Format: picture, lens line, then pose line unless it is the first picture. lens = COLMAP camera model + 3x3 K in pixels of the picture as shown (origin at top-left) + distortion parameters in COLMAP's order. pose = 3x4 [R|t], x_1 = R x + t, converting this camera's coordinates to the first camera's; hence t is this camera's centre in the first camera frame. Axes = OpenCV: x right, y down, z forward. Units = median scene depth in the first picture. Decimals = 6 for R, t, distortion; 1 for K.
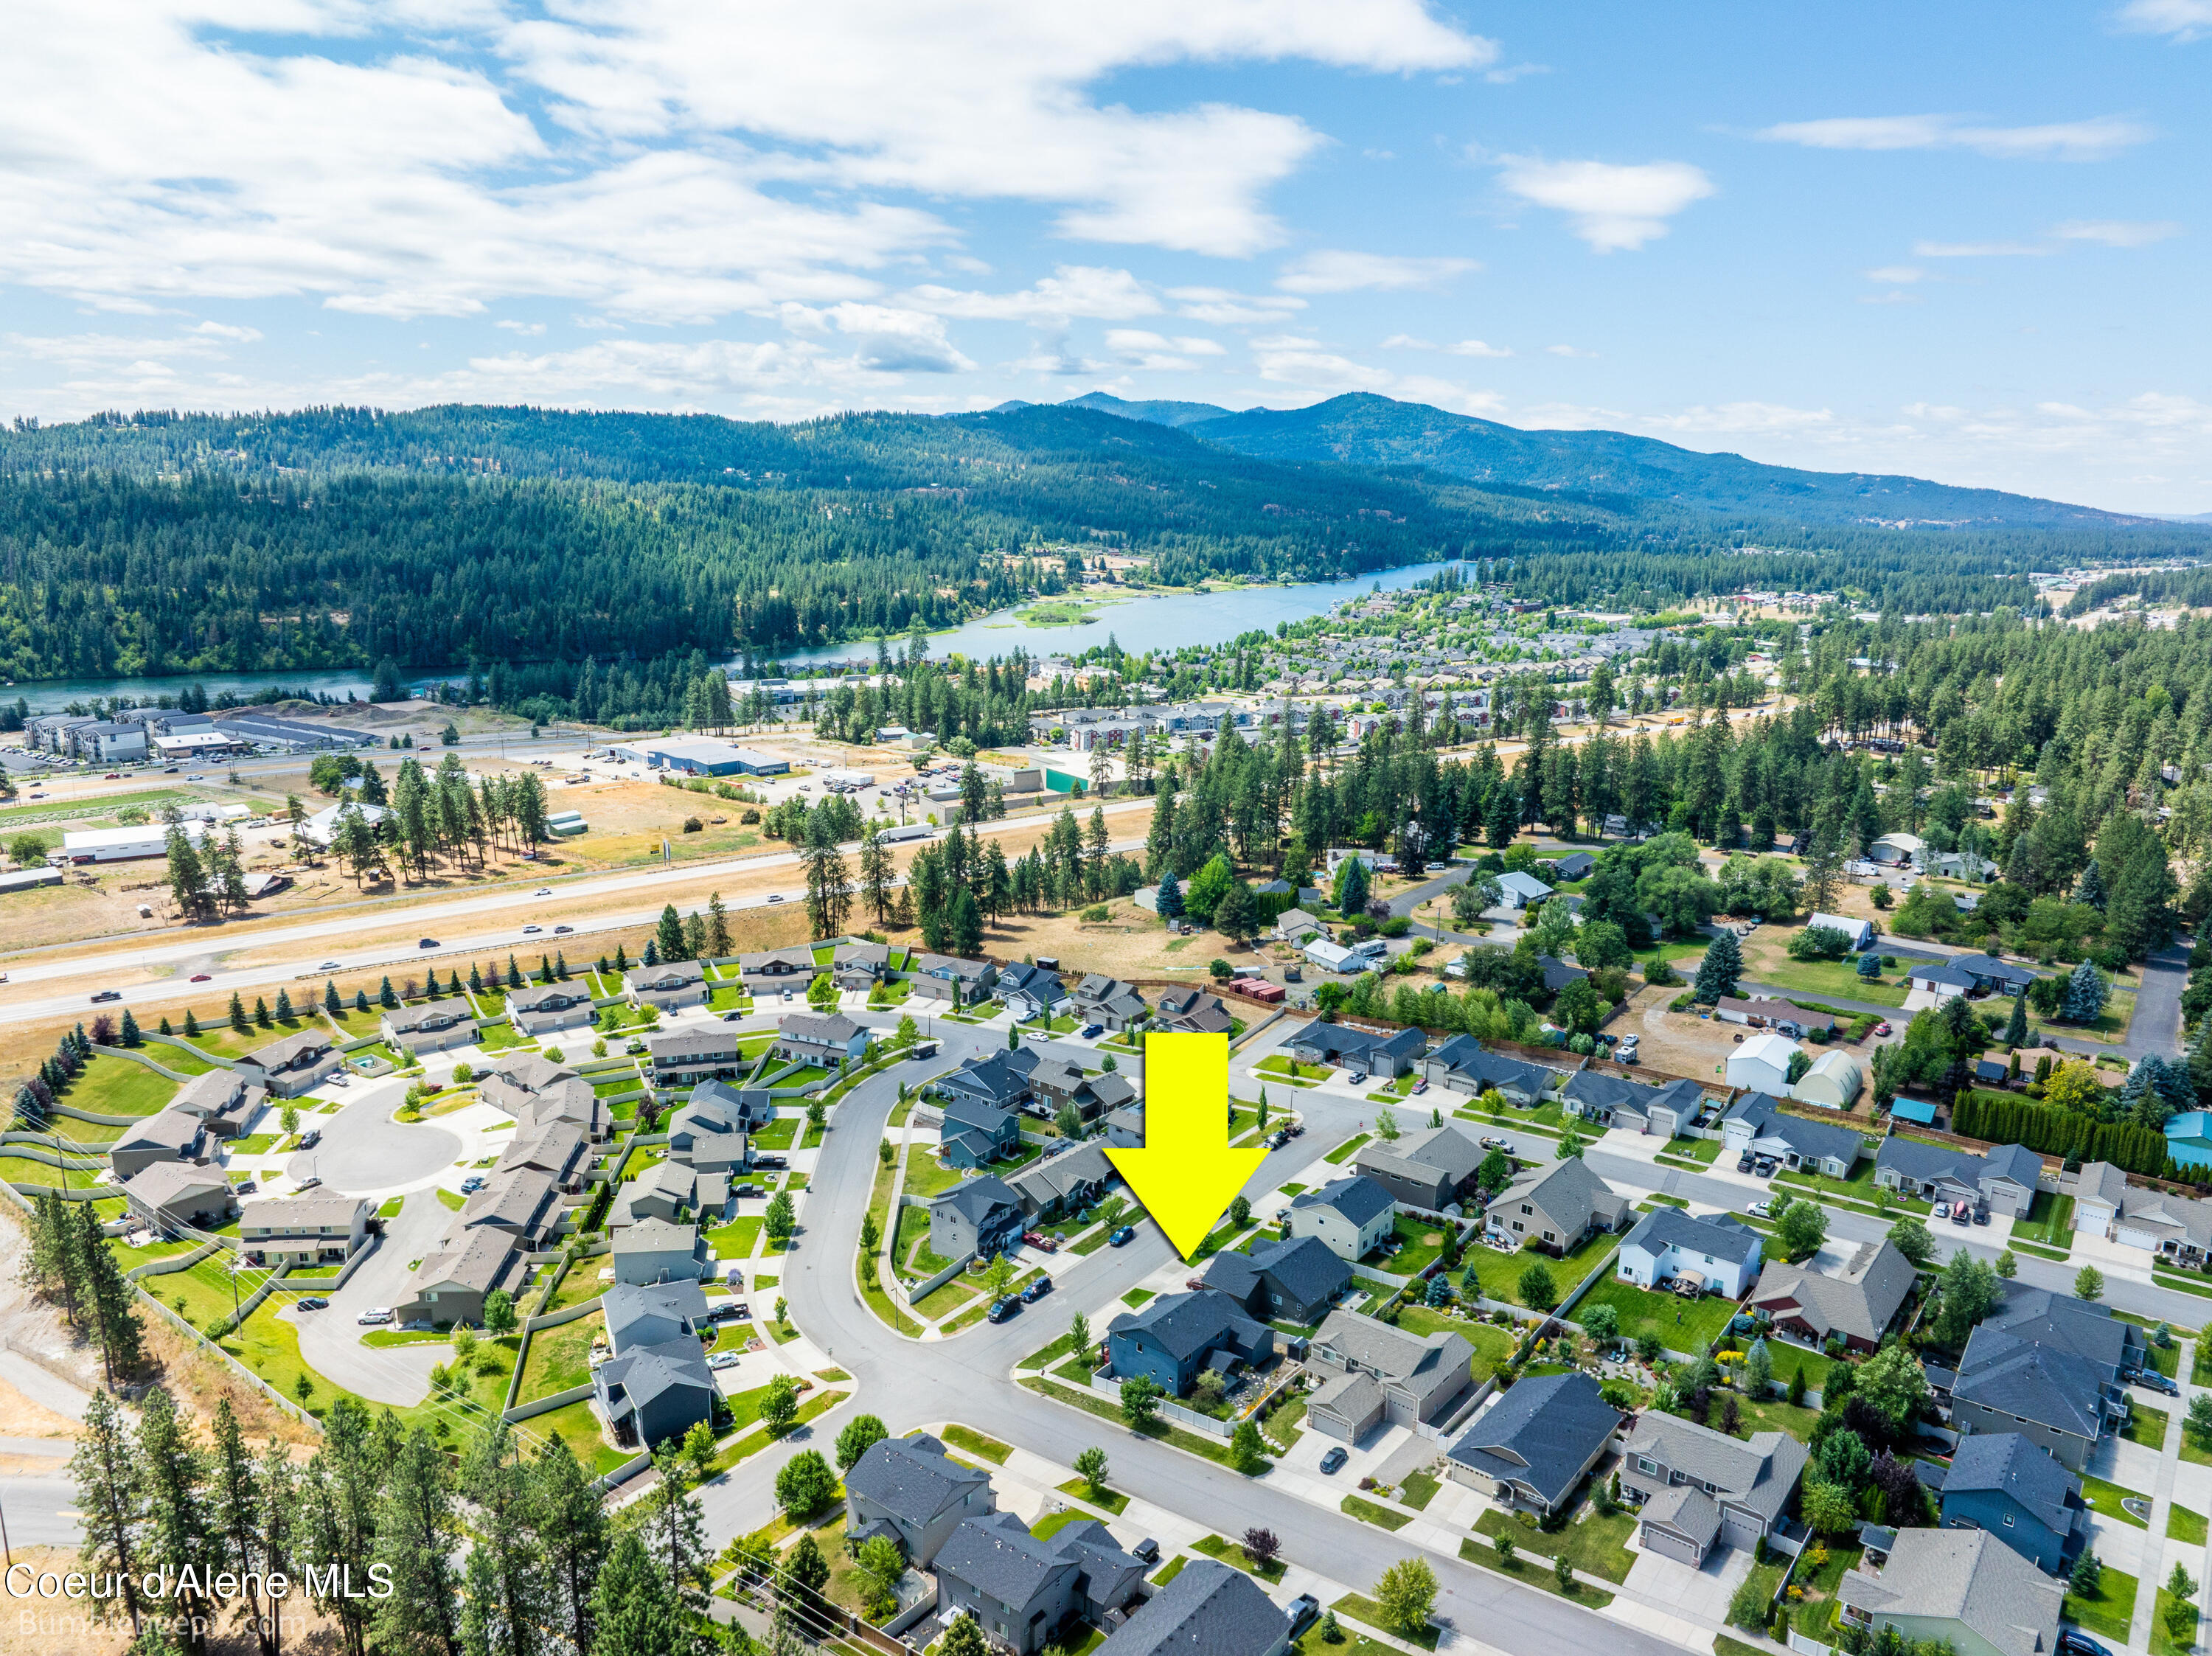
lens RADIAL K [[1559.0, 0, 1099.9], [0, 1559.0, 828.4], [0, 0, 1]] dist [-0.036833, 0.008352]
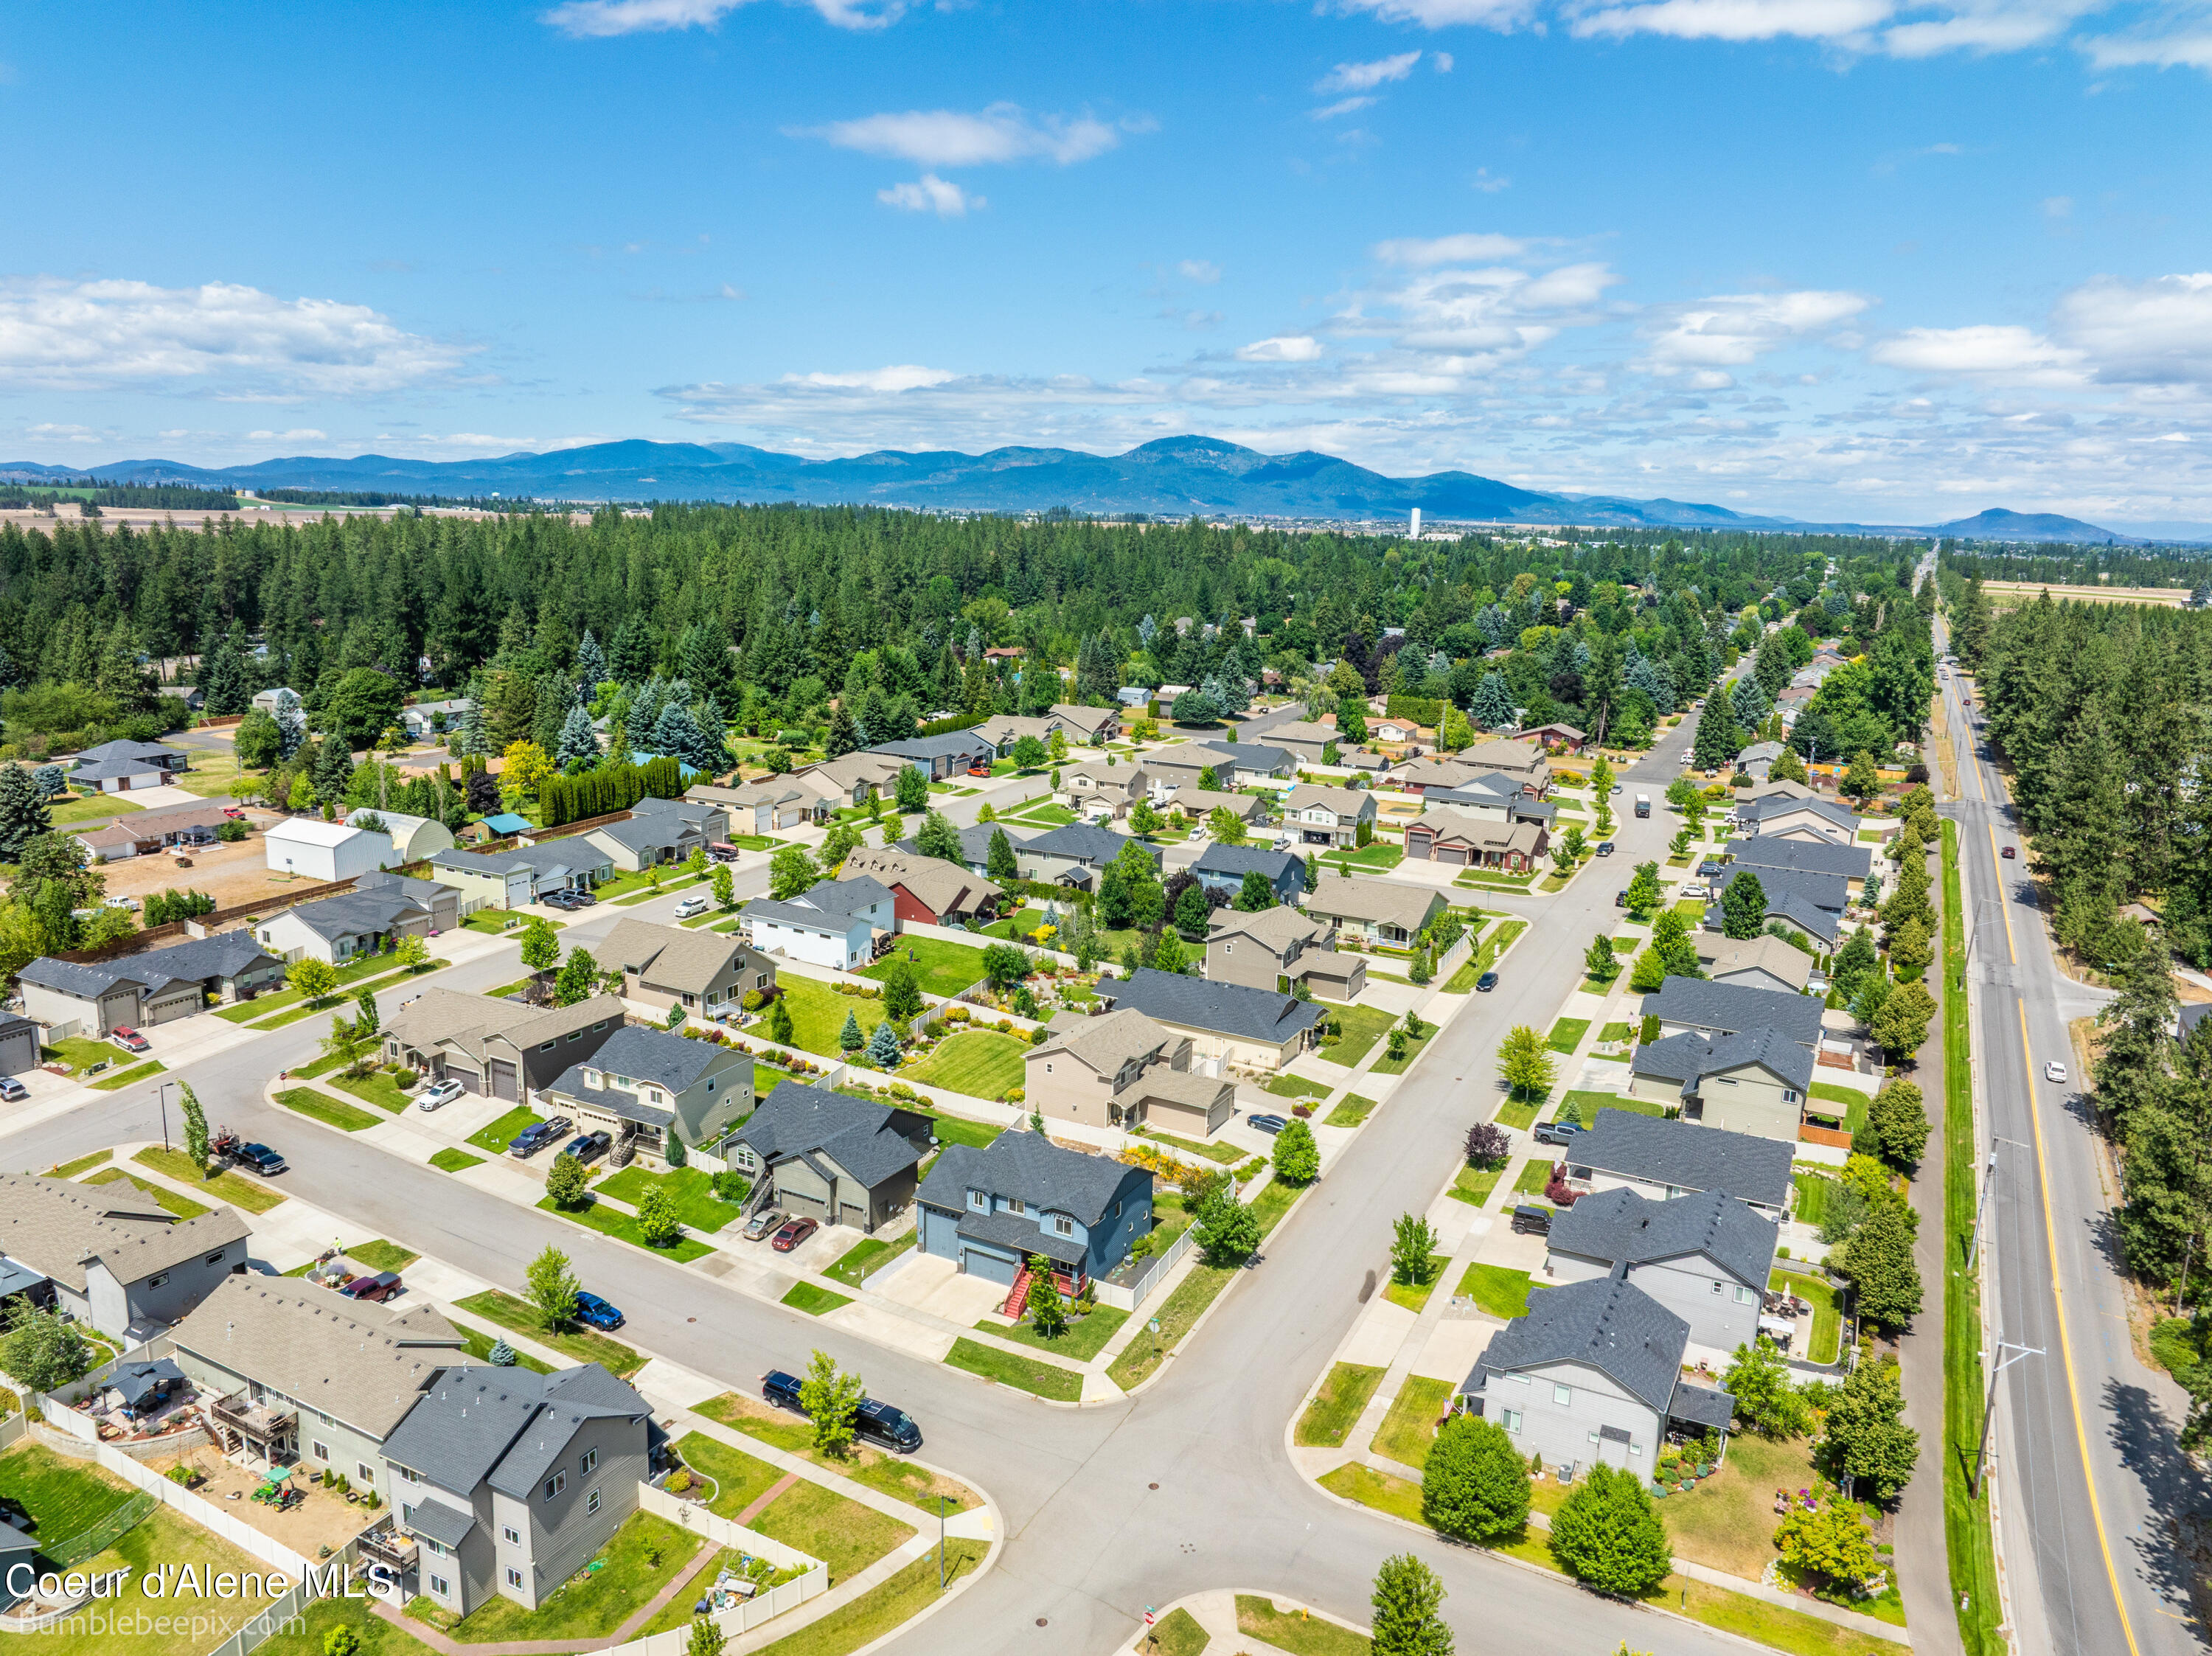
lens RADIAL K [[1562.6, 0, 1102.8], [0, 1562.6, 822.9], [0, 0, 1]] dist [-0.036091, 0.001988]
pose [[-0.171867, -0.219530, 0.960348, -0.321629], [0.186516, 0.949970, 0.250537, 0.016242], [-0.967302, 0.222179, -0.122322, 0.621703]]
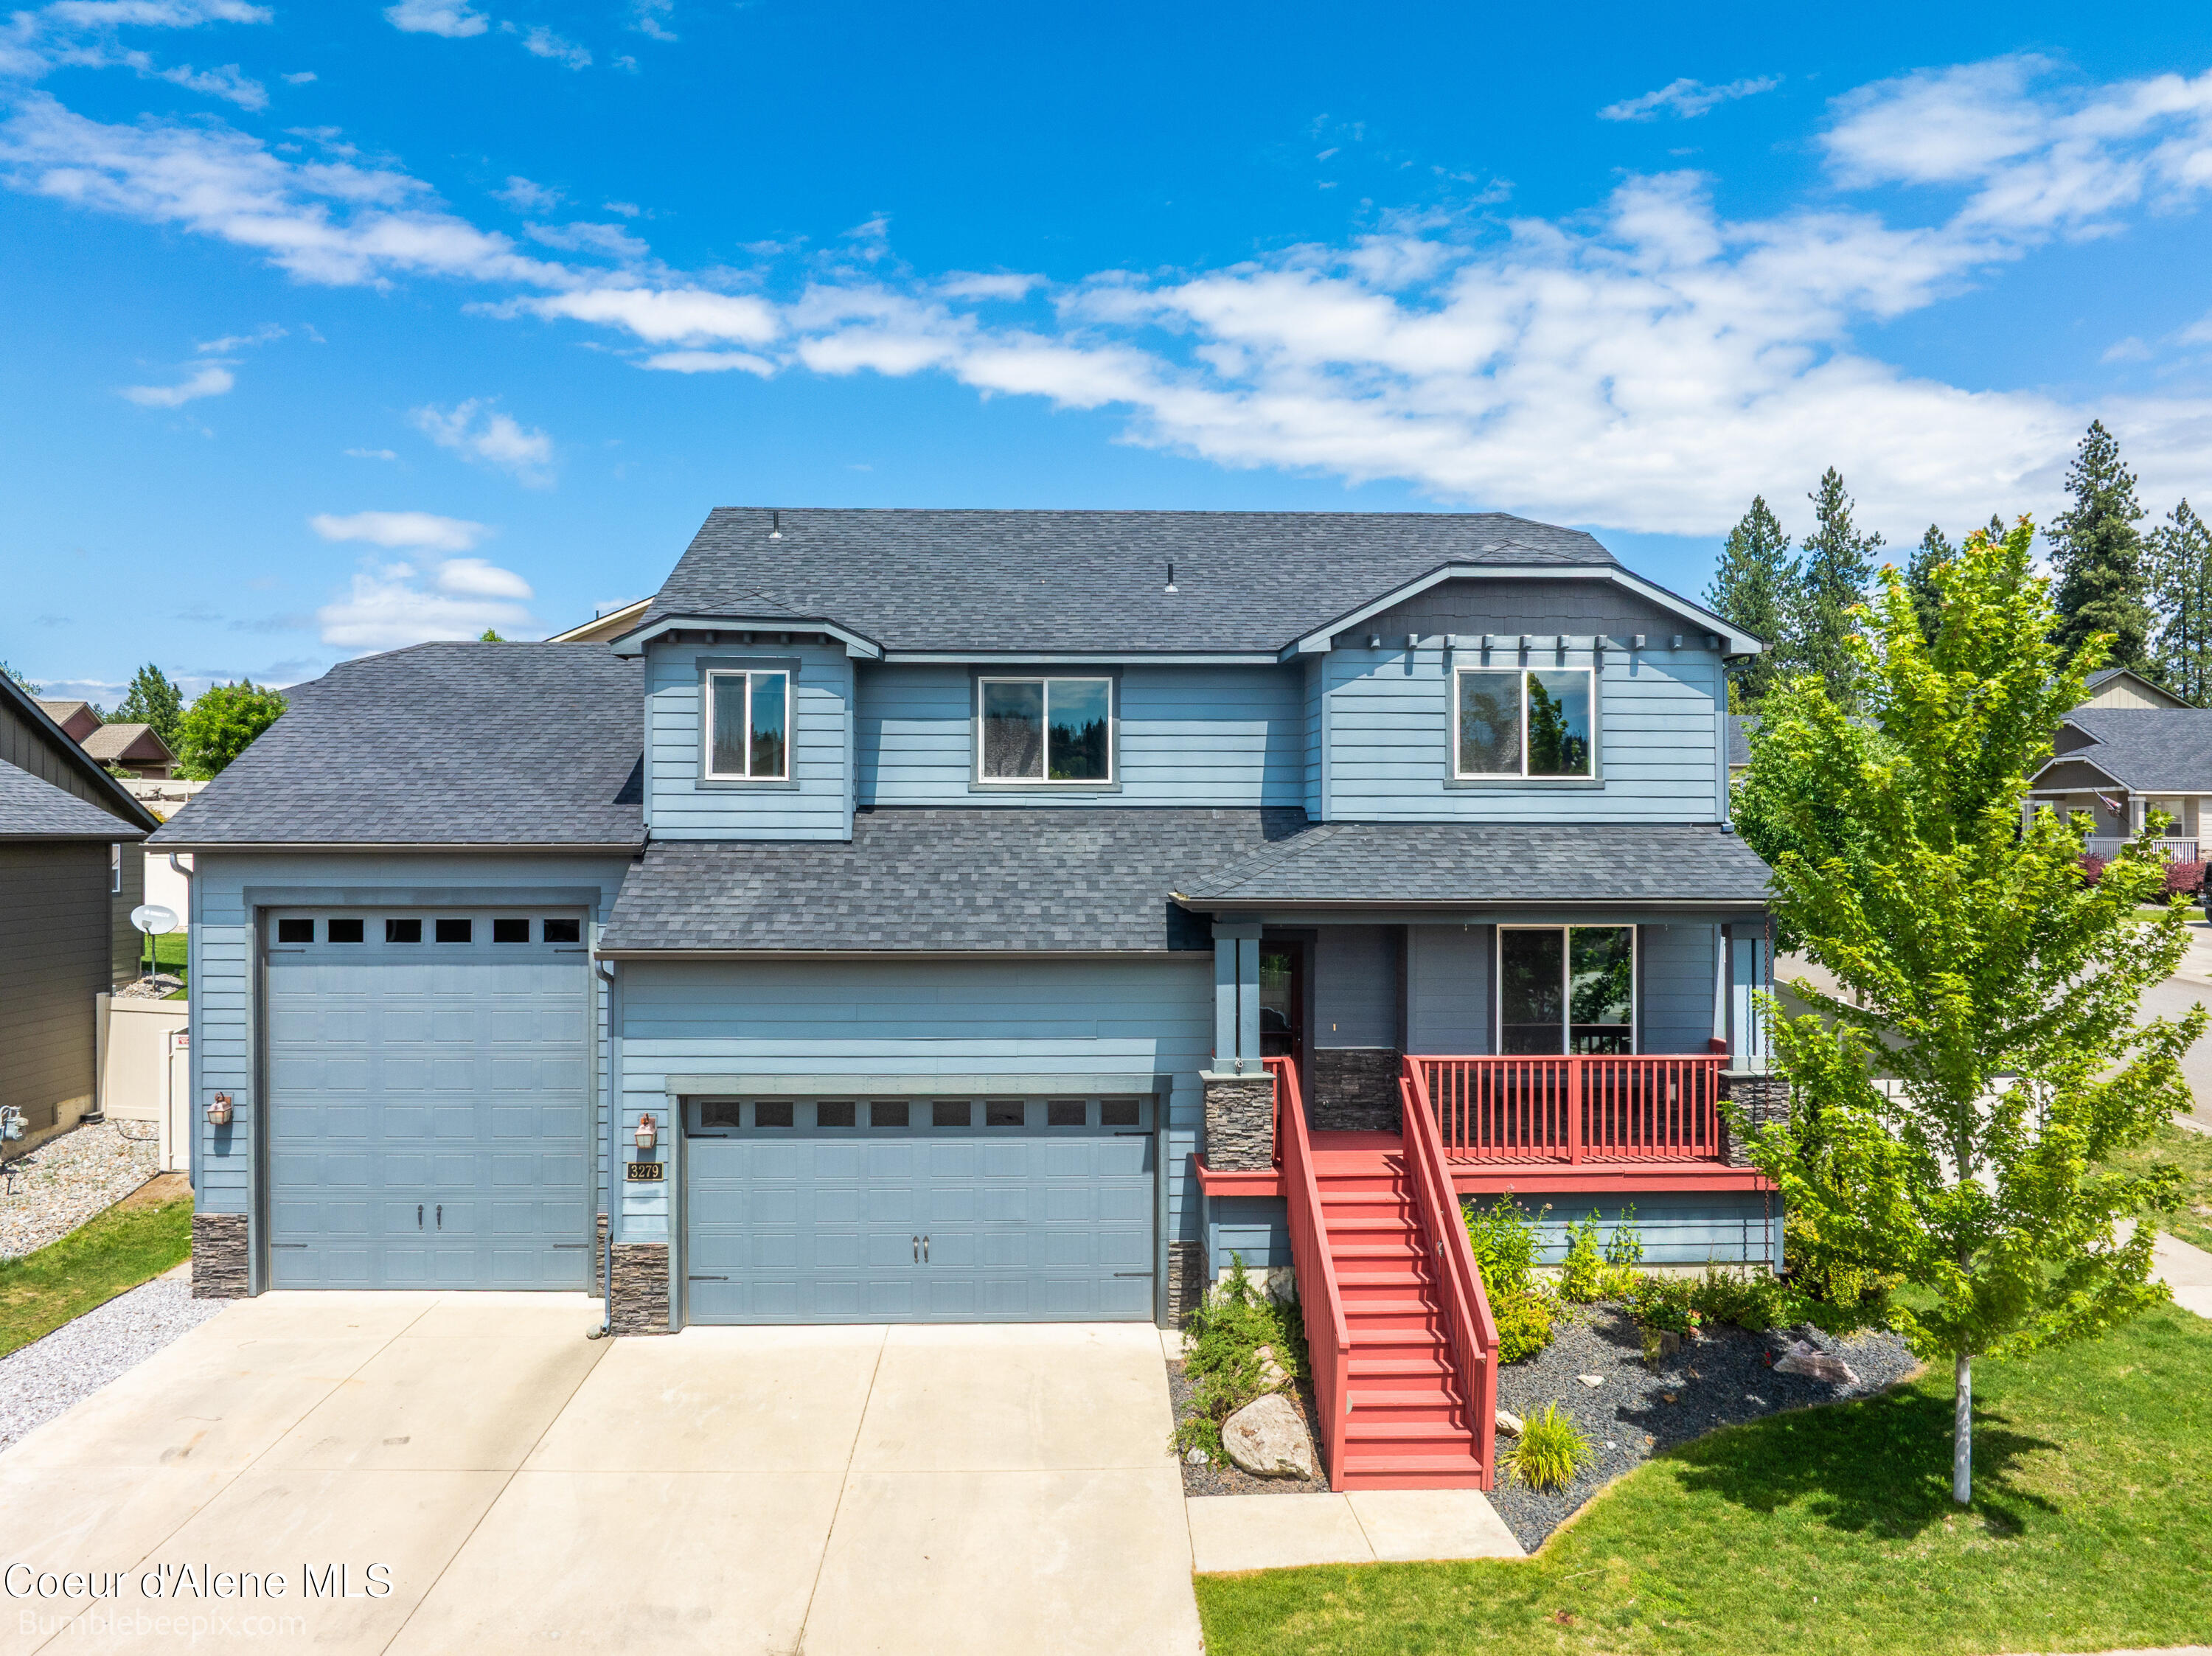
lens RADIAL K [[1562.6, 0, 1102.8], [0, 1562.6, 822.9], [0, 0, 1]] dist [-0.036091, 0.001988]
pose [[-0.662531, -0.000044, 0.749034, -0.020828], [0.147214, 0.980489, 0.130270, 0.189327], [-0.734425, 0.196576, -0.649598, 0.649970]]
